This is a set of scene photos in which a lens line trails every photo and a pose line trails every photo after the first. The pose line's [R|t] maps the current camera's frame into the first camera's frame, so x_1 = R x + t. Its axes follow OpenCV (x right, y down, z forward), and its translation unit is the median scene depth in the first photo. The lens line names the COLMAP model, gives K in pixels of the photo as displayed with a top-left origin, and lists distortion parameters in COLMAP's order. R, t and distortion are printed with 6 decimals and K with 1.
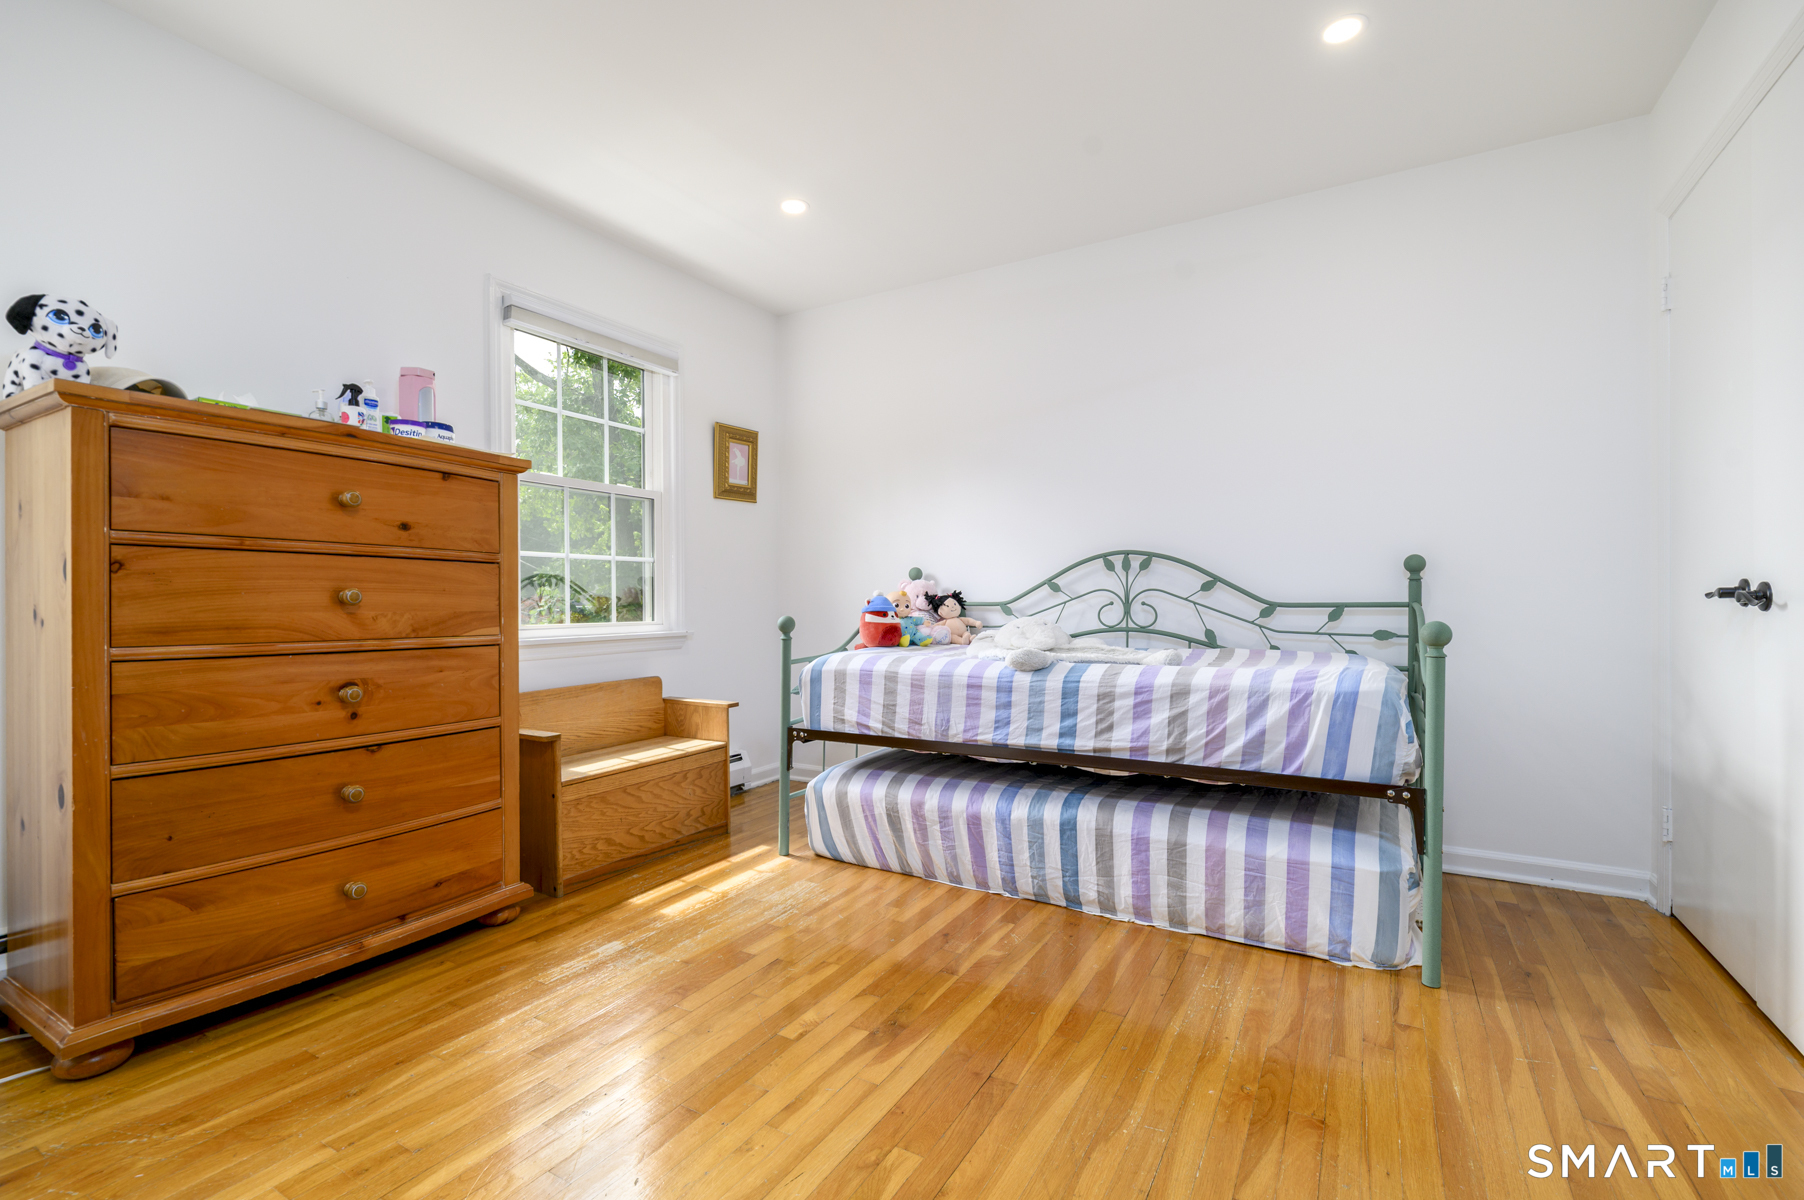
lens RADIAL K [[795.7, 0, 899.8], [0, 795.7, 601.0], [0, 0, 1]] dist [0.000534, 0.000119]
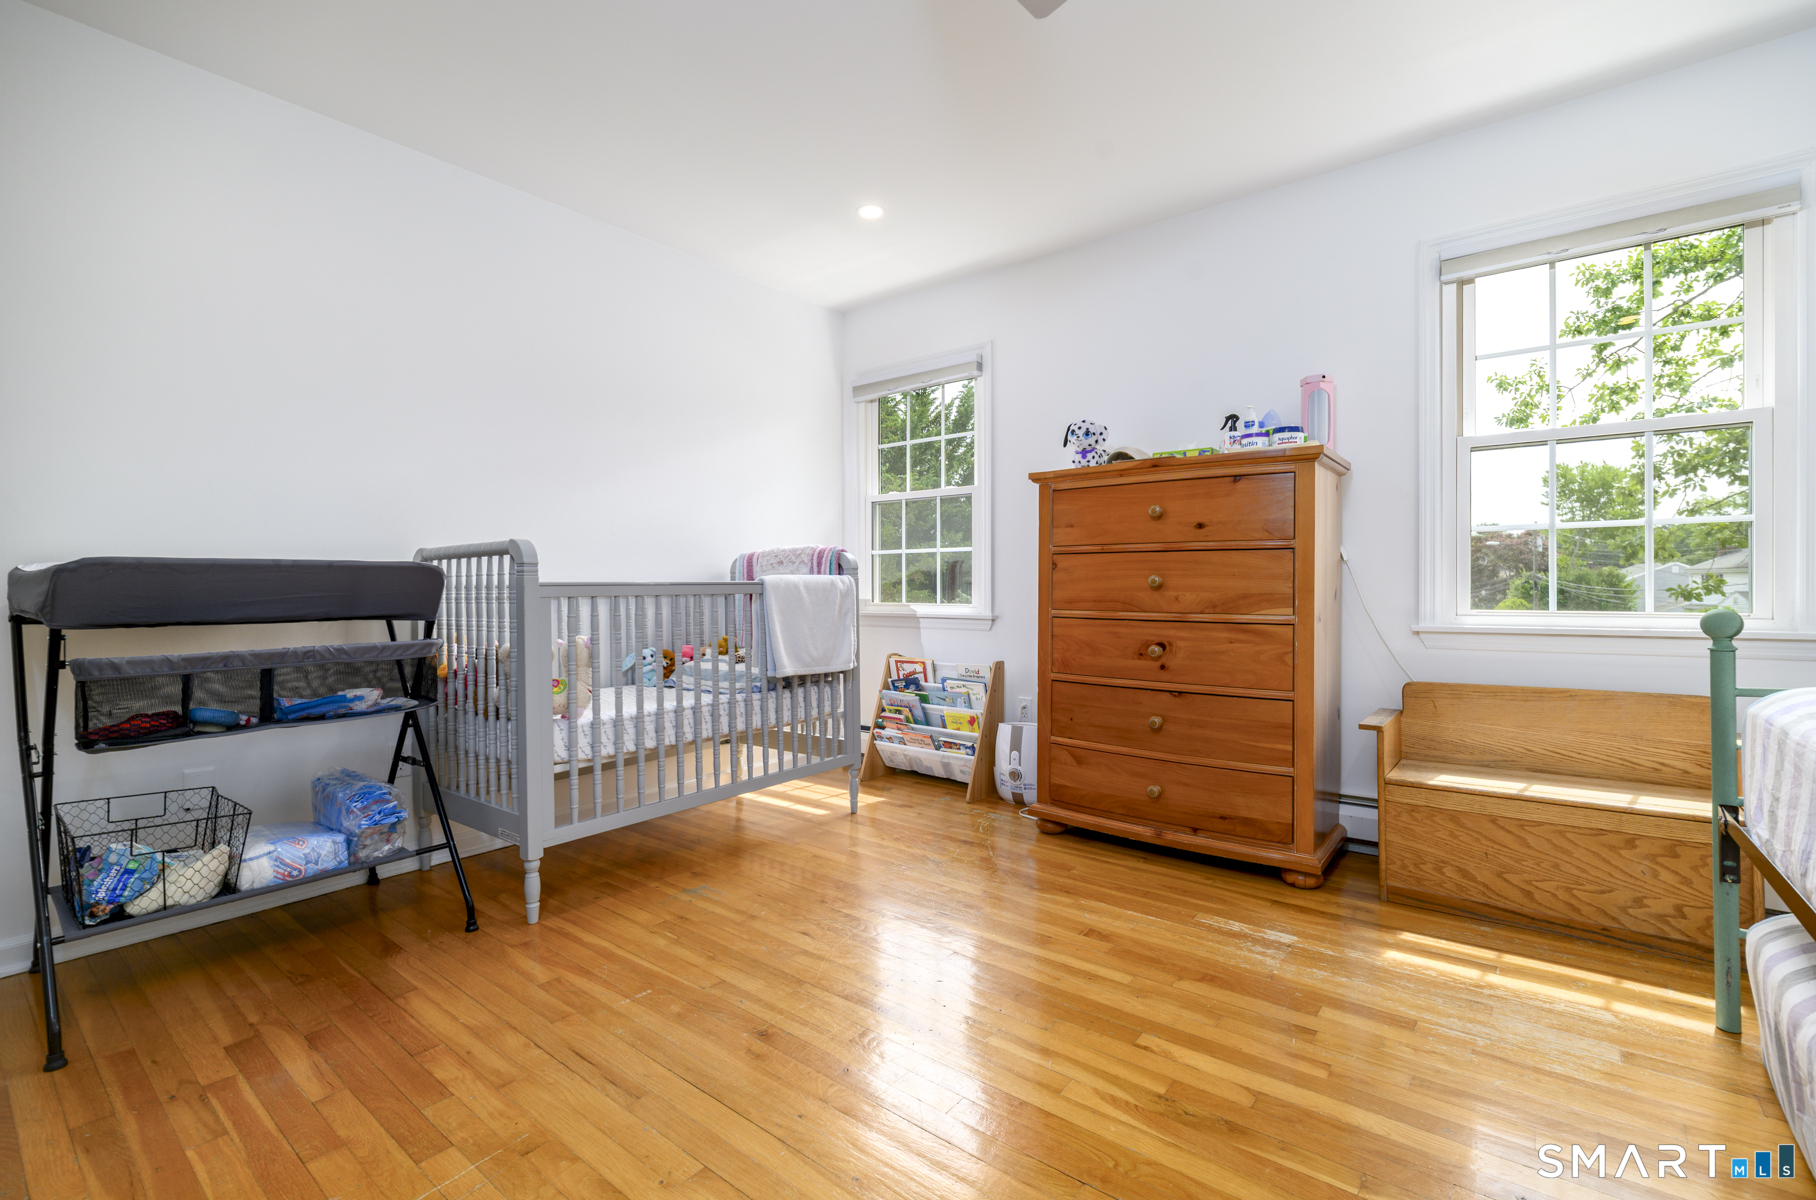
lens RADIAL K [[801.0, 0, 923.2], [0, 801.0, 588.6], [0, 0, 1]] dist [0.000534, 0.000119]
pose [[-0.126952, 0.004847, -0.991897, 0.662145], [0.002674, 0.999986, 0.004544, 0.000053], [0.991905, -0.002076, -0.126963, 0.677583]]
